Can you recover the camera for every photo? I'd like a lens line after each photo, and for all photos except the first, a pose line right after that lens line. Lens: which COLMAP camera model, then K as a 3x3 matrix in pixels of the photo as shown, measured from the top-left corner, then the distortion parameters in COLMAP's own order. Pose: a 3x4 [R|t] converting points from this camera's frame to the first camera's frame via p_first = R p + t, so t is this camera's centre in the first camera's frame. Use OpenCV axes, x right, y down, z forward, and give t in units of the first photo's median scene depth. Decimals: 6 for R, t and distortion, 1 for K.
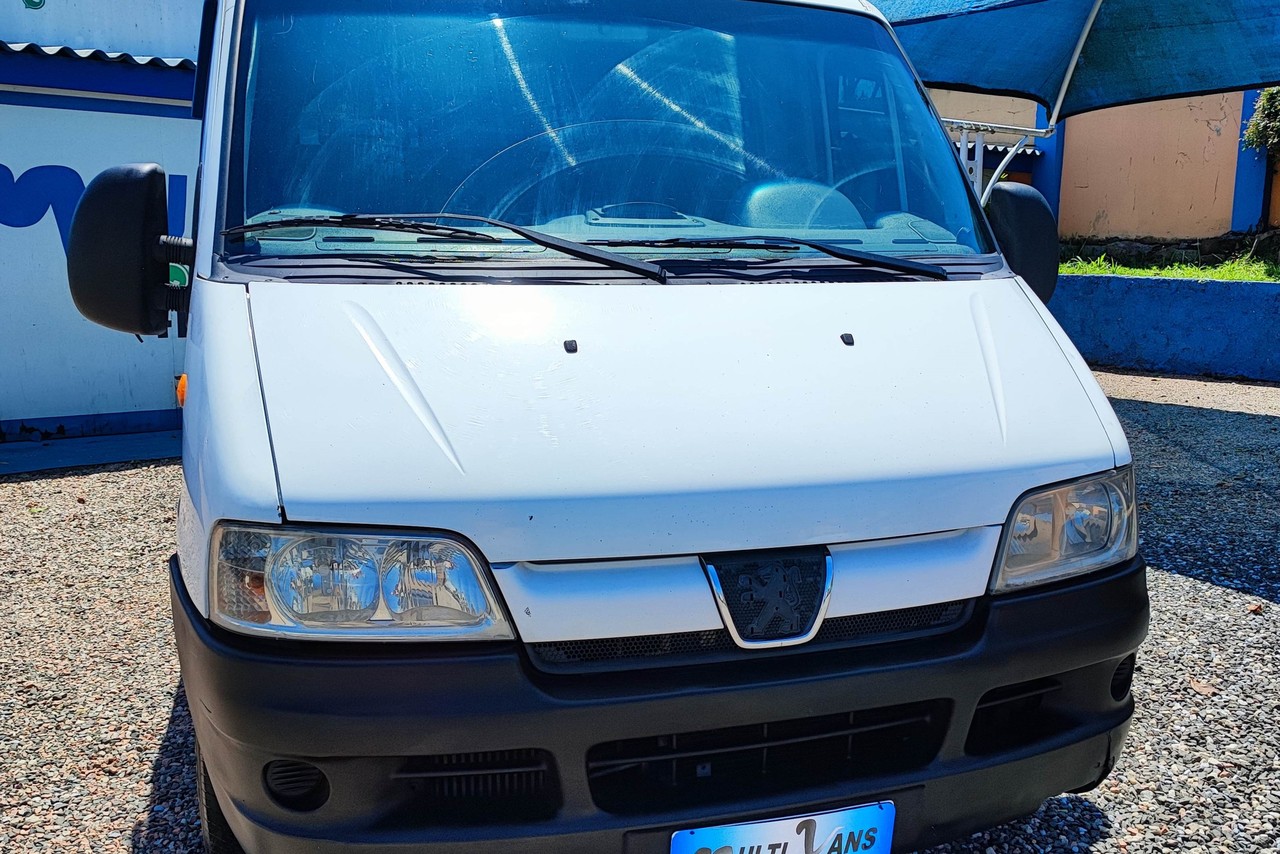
lens RADIAL K [[1097.0, 0, 640.0], [0, 1097.0, 427.0], [0, 0, 1]] dist [0.006313, 0.005894]
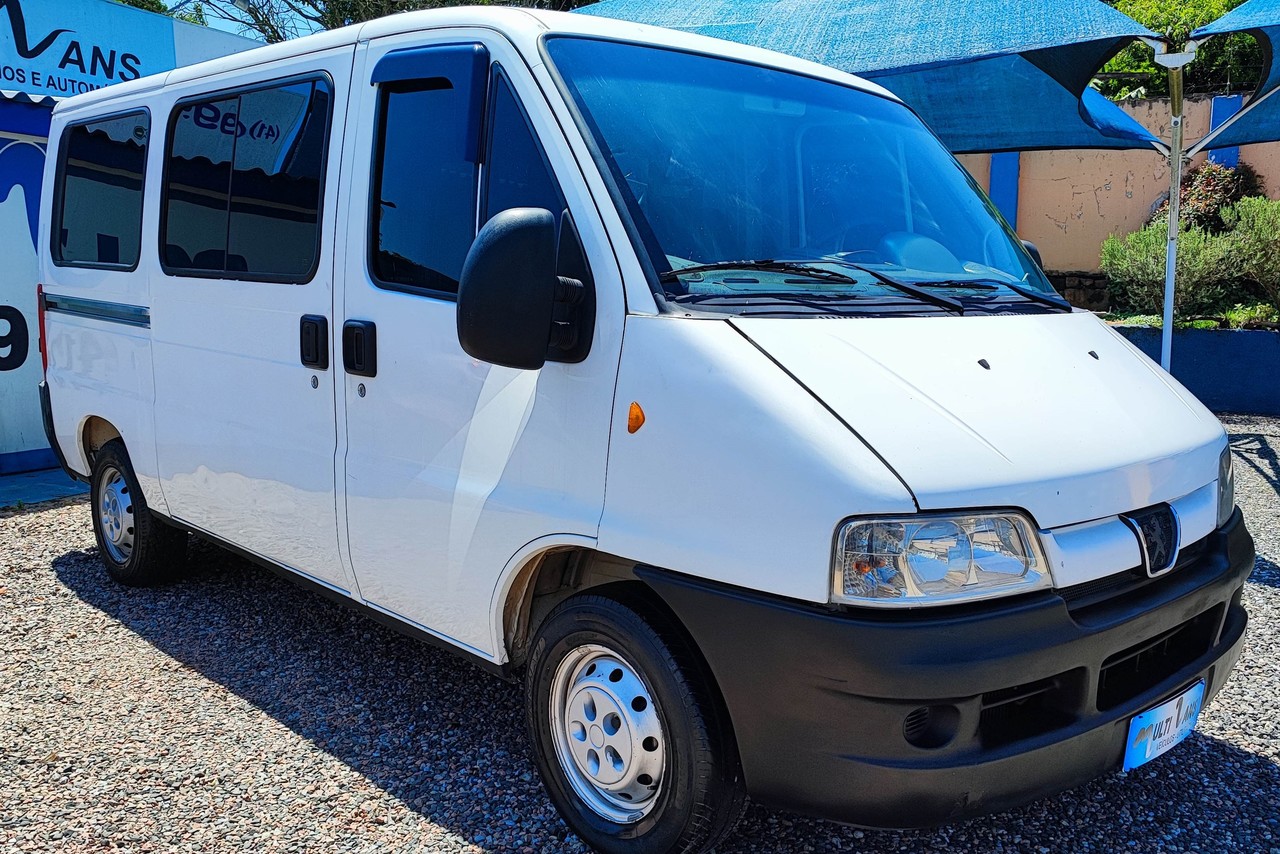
lens RADIAL K [[1059.3, 0, 675.4], [0, 1059.3, 431.7], [0, 0, 1]] dist [0.017223, 0.001952]
pose [[0.905571, -0.055971, 0.420486, -0.843436], [0.066391, 0.997742, -0.010173, -0.006445], [-0.418967, 0.037129, 0.907242, 0.027986]]
